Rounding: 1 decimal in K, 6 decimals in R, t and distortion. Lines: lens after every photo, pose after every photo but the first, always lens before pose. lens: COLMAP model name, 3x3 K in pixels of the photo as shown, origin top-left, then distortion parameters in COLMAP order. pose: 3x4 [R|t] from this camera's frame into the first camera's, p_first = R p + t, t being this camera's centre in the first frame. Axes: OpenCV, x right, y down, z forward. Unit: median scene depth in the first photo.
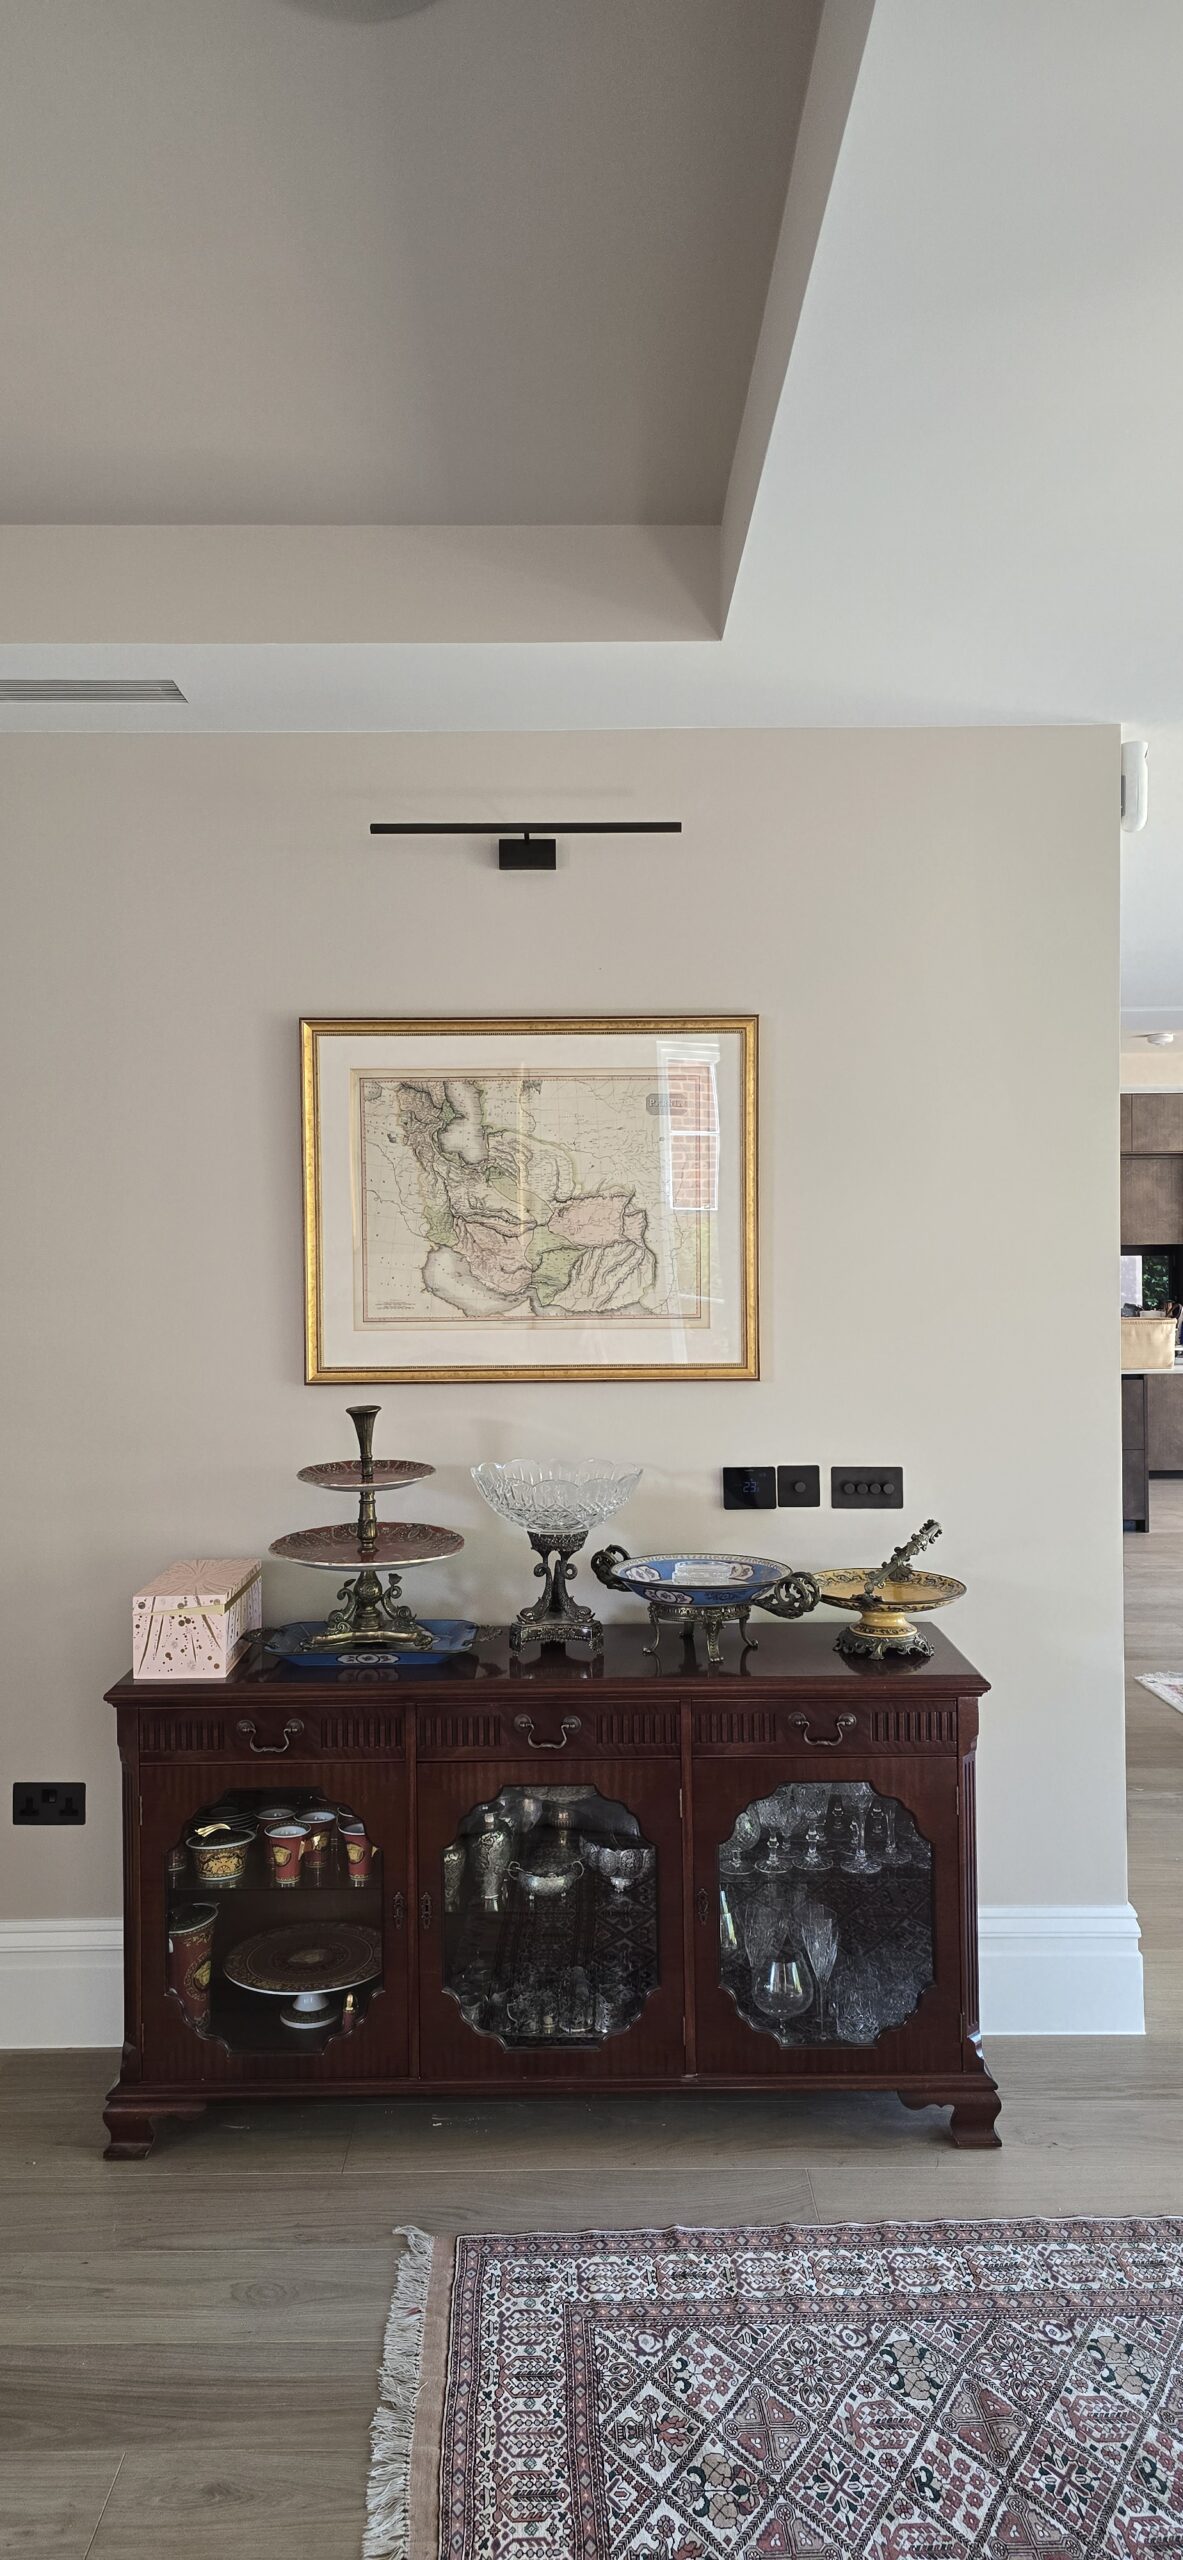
lens RADIAL K [[1662.5, 0, 591.5], [0, 1662.5, 1280.0], [0, 0, 1]] dist [0.063633, -0.001492]
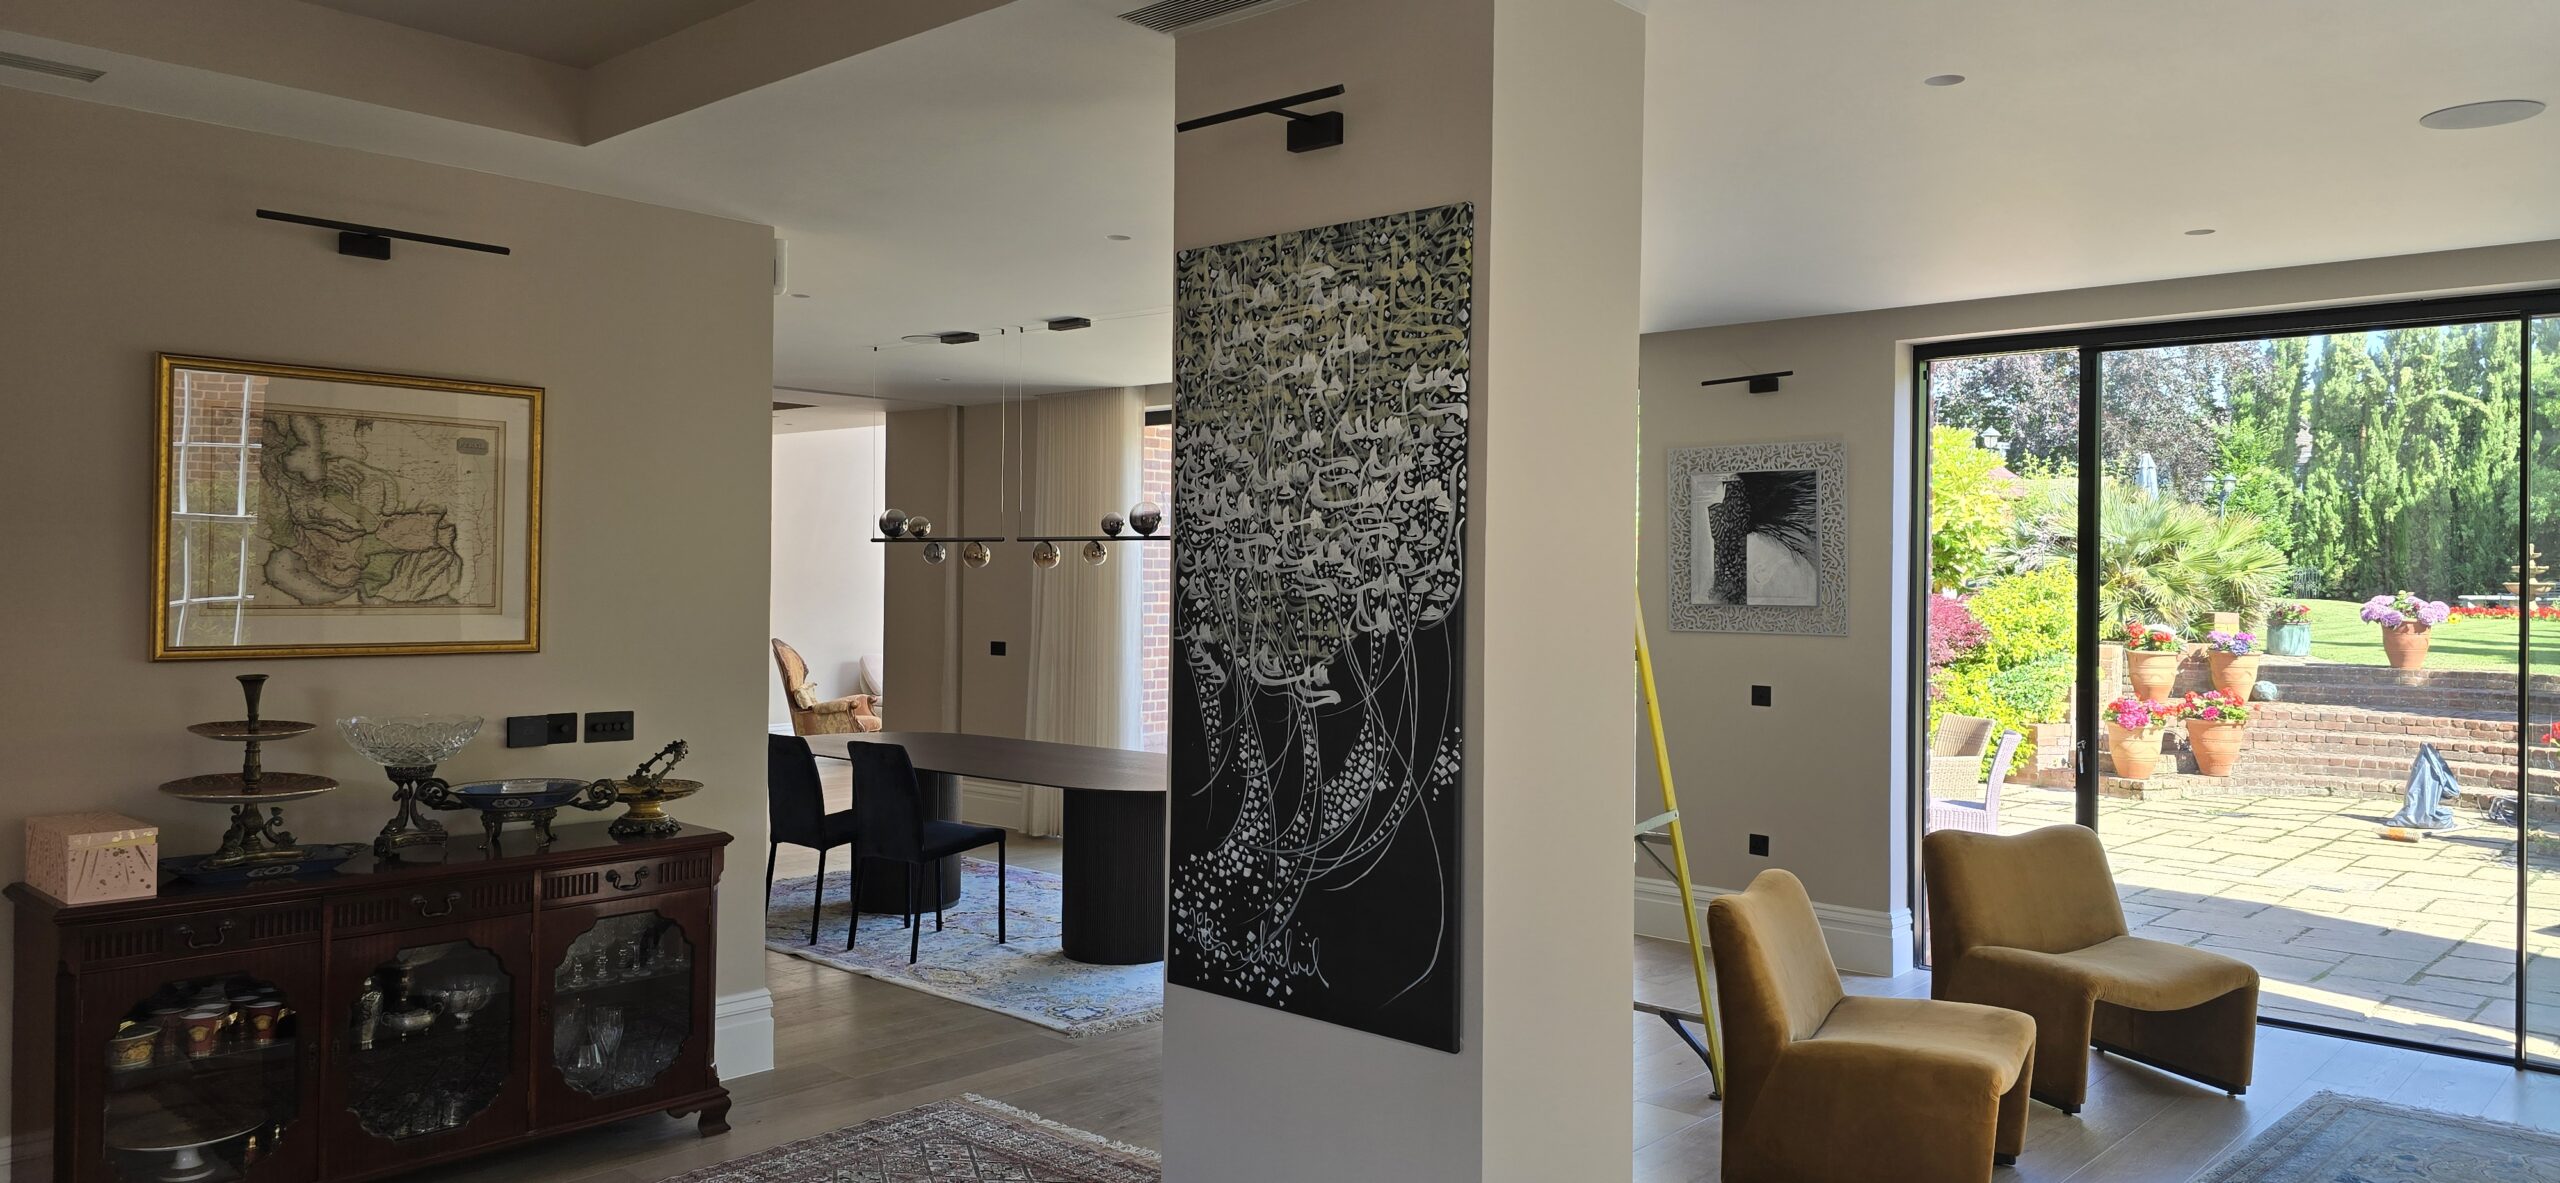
lens RADIAL K [[1760.0, 0, 1242.5], [0, 1760.0, 597.2], [0, 0, 1]] dist [0.101310, -0.084821]
pose [[0.691277, 0.008087, 0.722545, -0.567069], [-0.005345, 0.999967, -0.006079, 0.021109], [-0.722570, 0.000340, 0.691297, -0.442582]]
